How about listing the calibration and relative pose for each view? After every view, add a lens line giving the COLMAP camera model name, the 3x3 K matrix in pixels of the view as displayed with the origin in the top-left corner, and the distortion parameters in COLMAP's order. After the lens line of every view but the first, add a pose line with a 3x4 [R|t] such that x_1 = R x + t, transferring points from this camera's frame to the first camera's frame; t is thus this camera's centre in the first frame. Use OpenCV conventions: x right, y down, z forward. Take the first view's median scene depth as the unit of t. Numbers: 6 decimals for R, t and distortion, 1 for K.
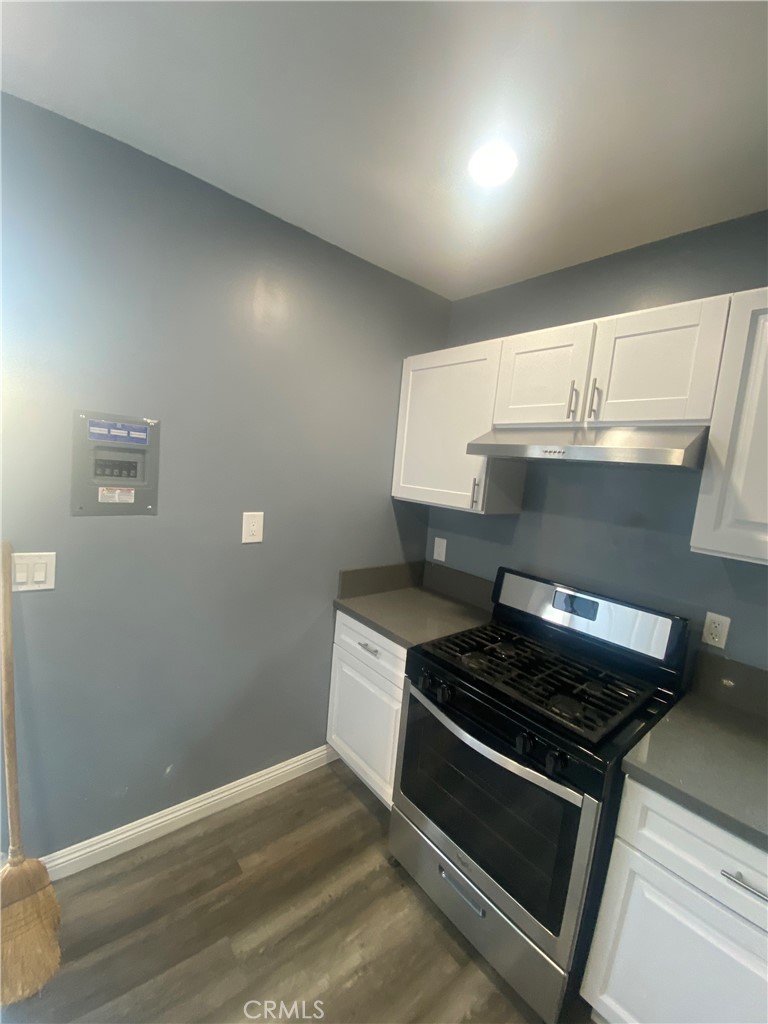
lens RADIAL K [[409.6, 0, 385.1], [0, 409.6, 514.5], [0, 0, 1]] dist [0.026090, -0.024100]
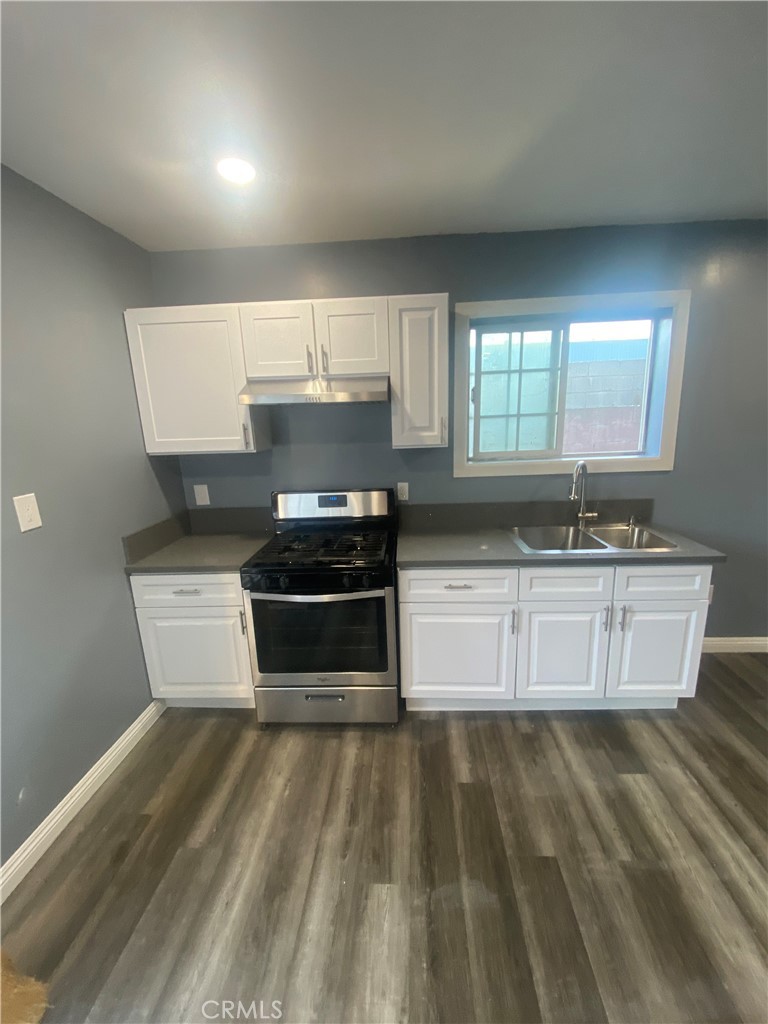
lens RADIAL K [[409.6, 0, 385.1], [0, 409.6, 514.5], [0, 0, 1]] dist [0.026090, -0.024100]
pose [[0.680715, -0.277867, 0.677803, -0.445972], [0.180194, 0.960352, 0.212730, -0.015443], [-0.710040, -0.022672, 0.703796, -0.186424]]
